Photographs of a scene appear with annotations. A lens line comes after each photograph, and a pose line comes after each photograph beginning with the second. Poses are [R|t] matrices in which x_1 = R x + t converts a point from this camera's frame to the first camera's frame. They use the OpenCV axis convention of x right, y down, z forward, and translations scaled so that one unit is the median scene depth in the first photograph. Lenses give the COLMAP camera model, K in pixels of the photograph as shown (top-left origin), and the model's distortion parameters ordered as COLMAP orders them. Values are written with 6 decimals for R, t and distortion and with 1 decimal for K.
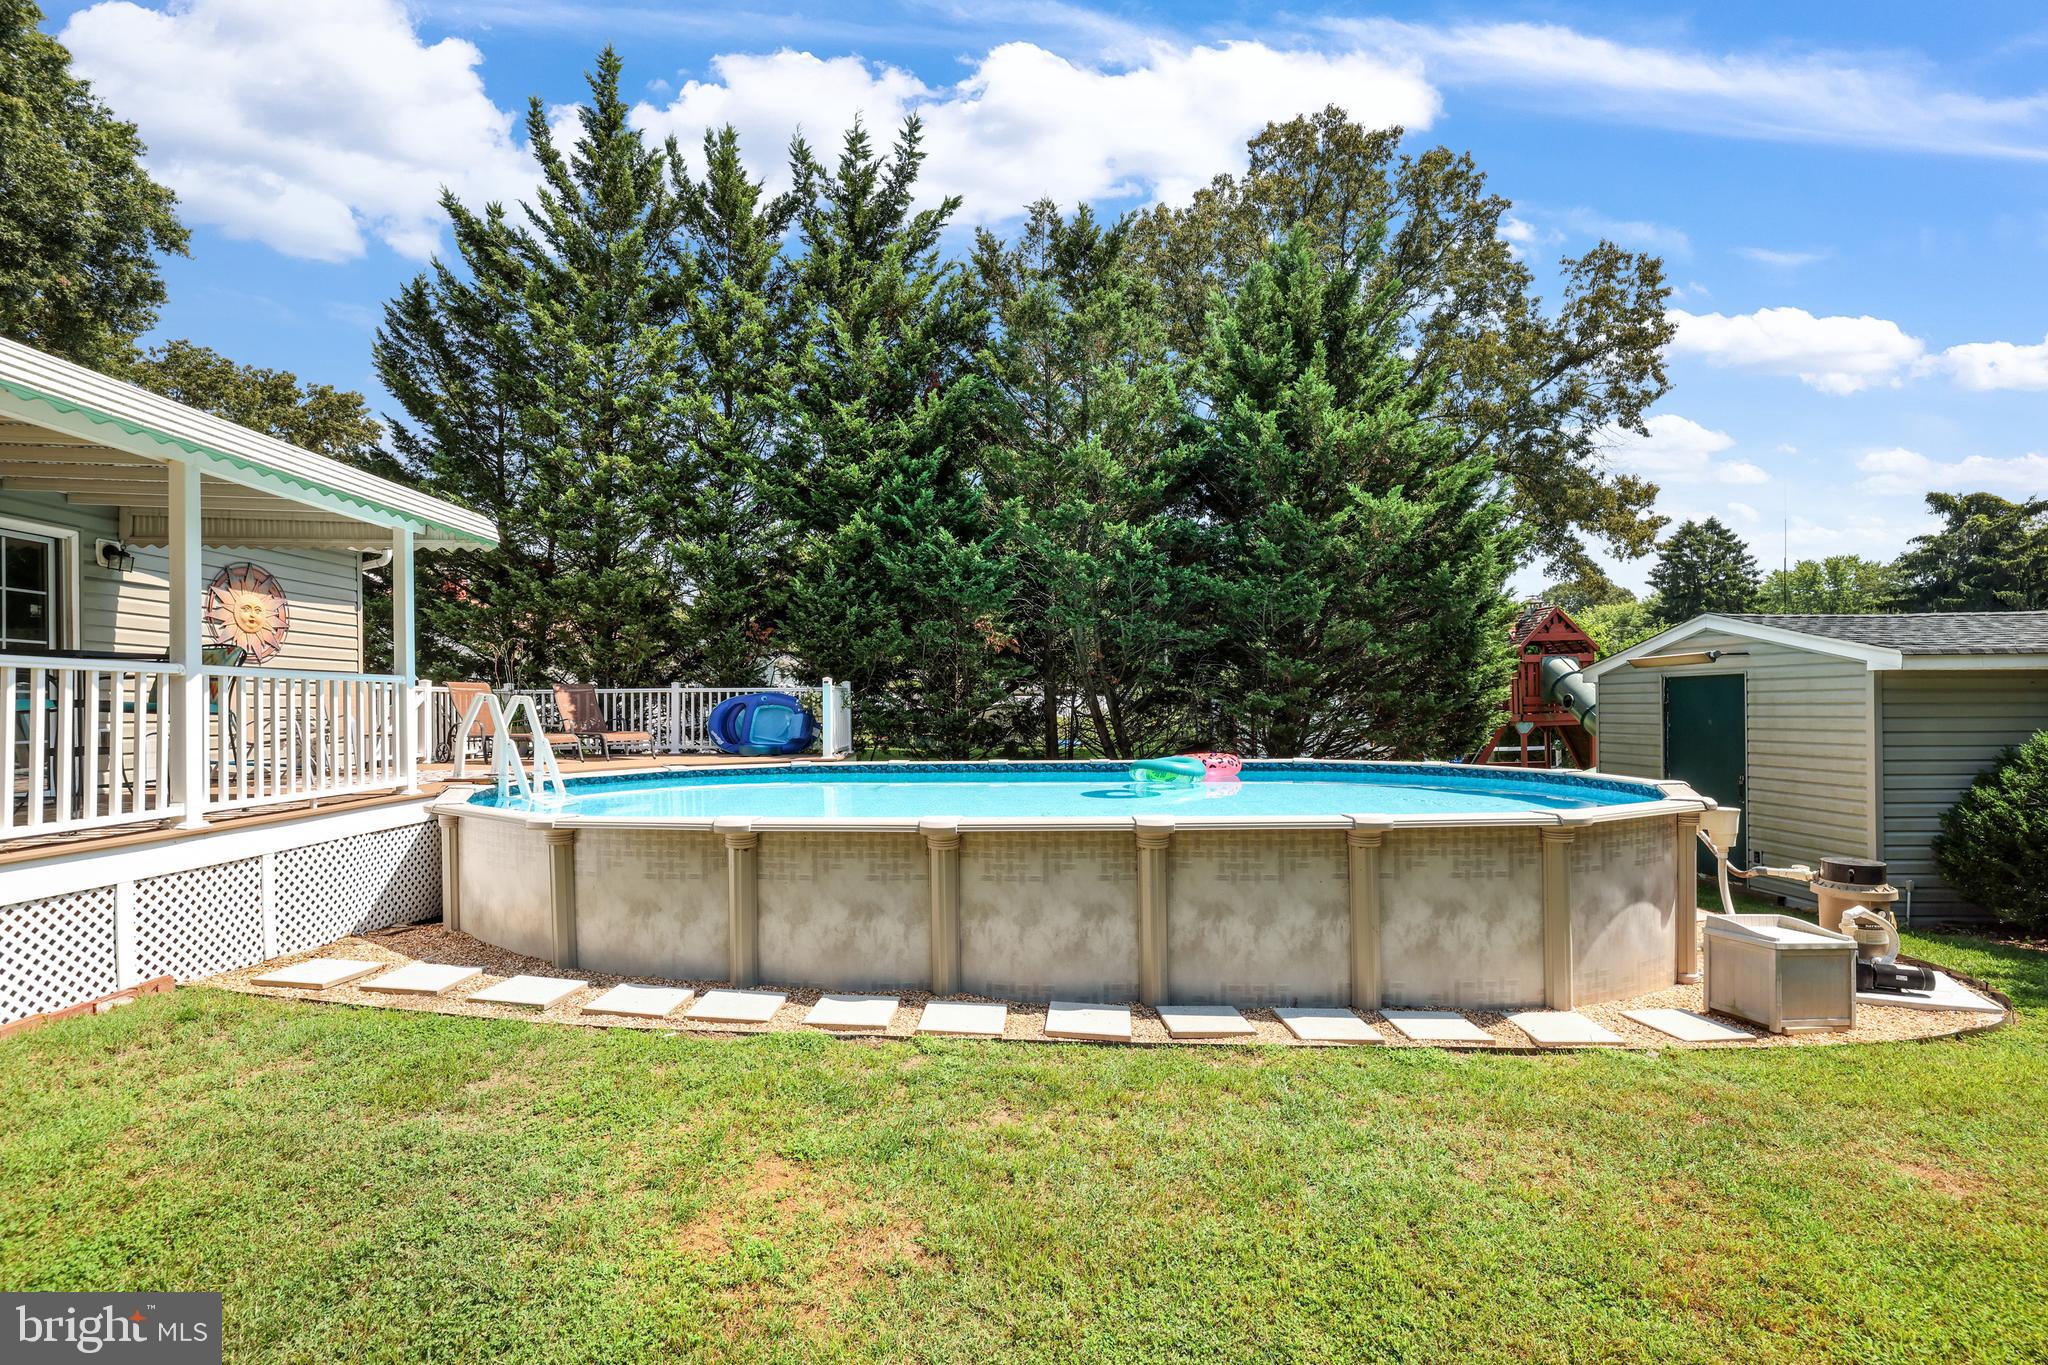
lens RADIAL K [[886.4, 0, 1019.3], [0, 886.4, 695.8], [0, 0, 1]] dist [-0.033095, 0.008960]
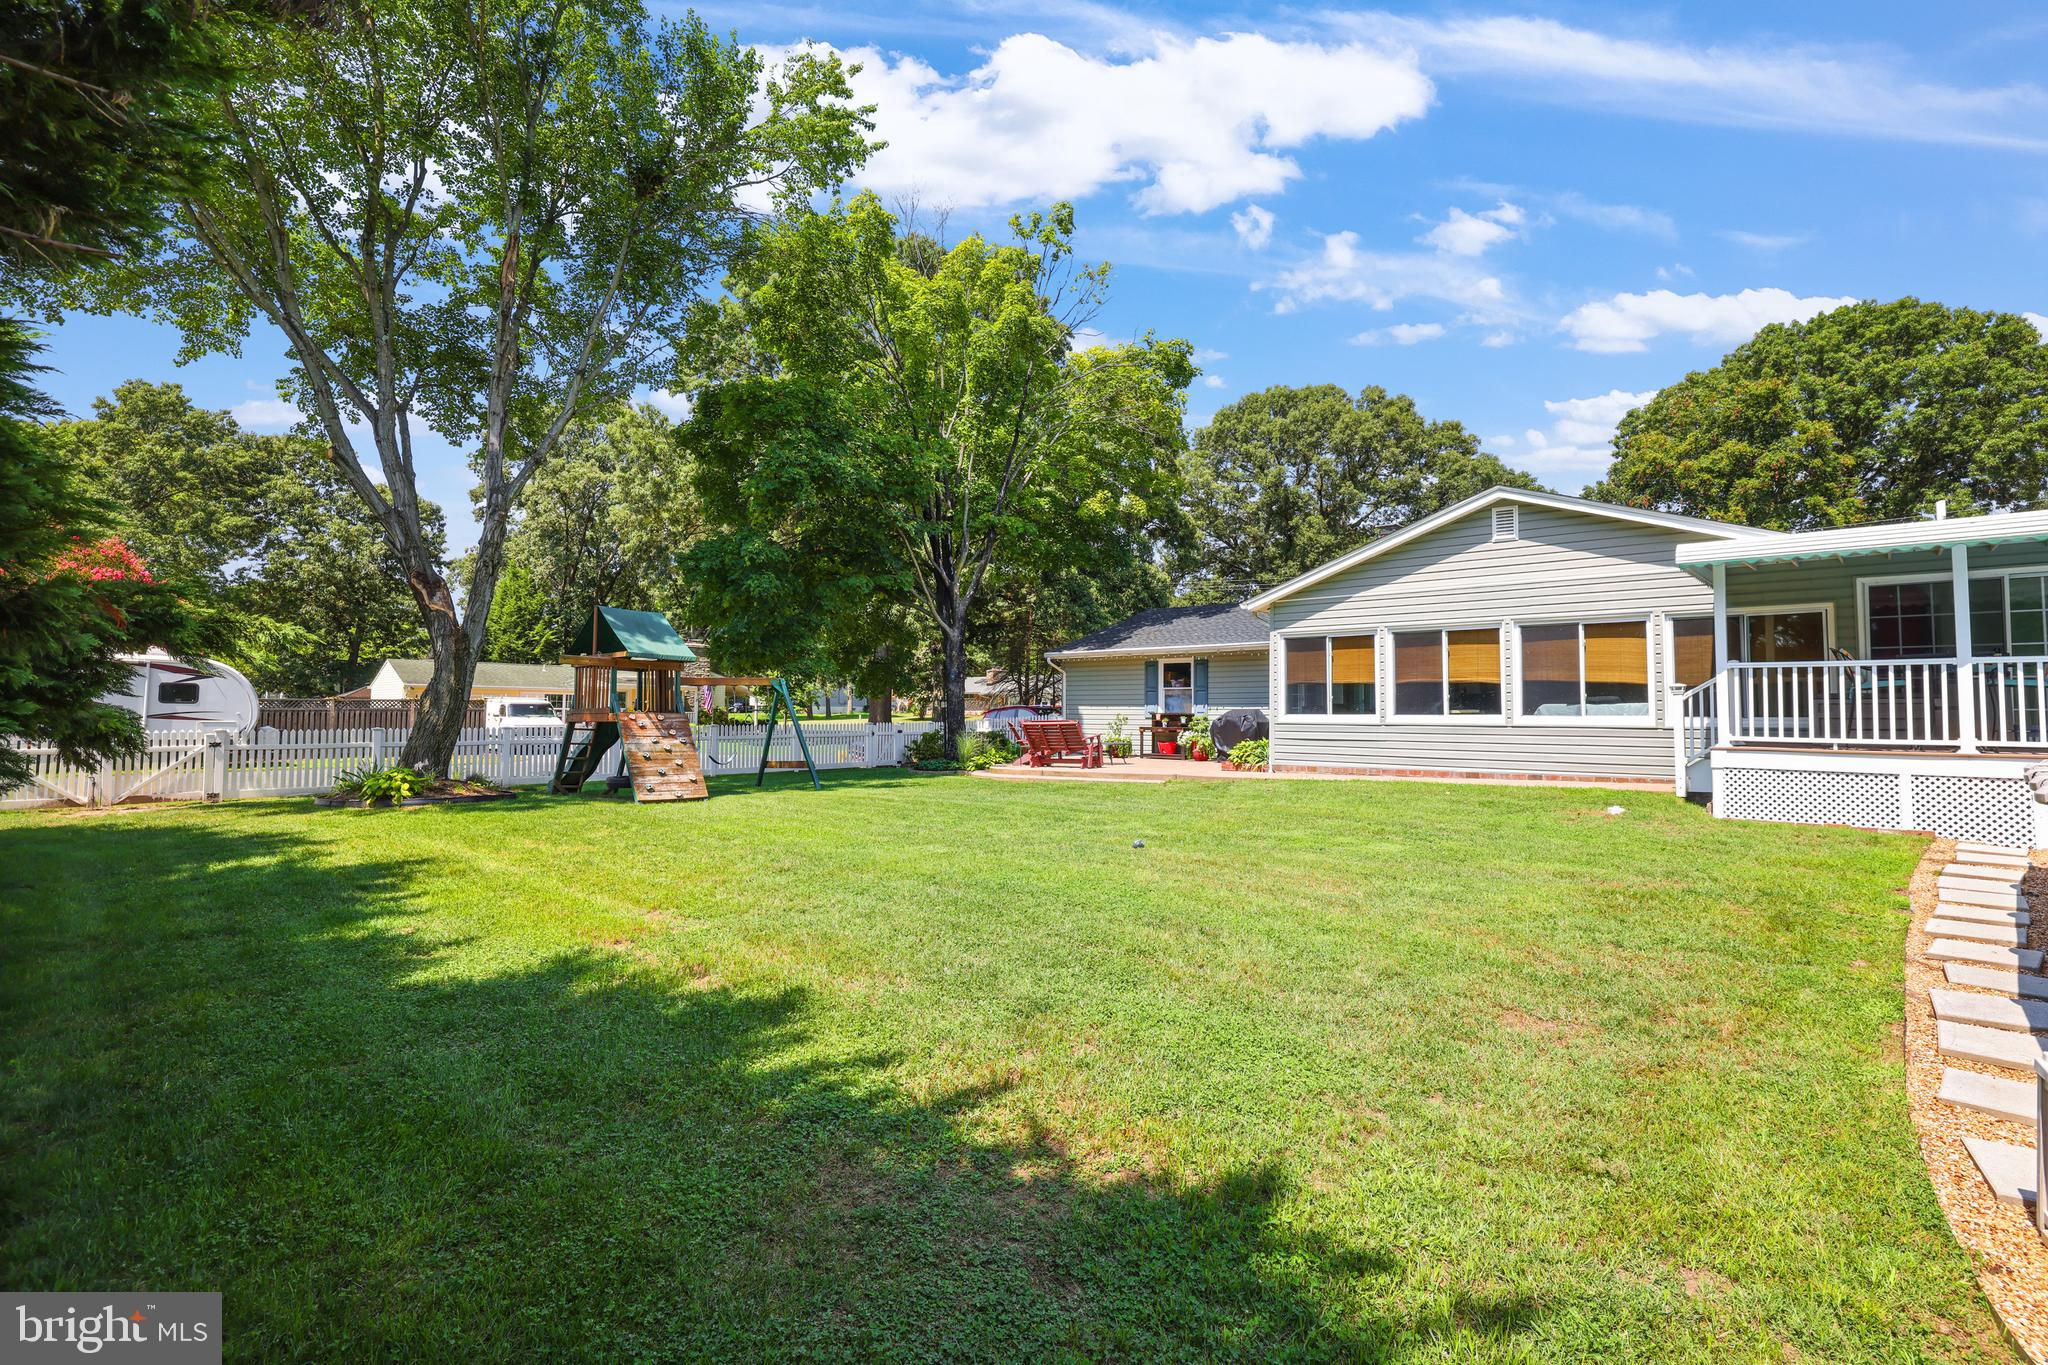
lens RADIAL K [[949.6, 0, 1050.5], [0, 949.6, 677.4], [0, 0, 1]] dist [-0.014824, 0.001721]
pose [[-0.666668, -0.026007, -0.744901, 0.862609], [0.008993, 0.999038, -0.042928, 0.034088], [0.745301, -0.035317, -0.665792, 0.471526]]
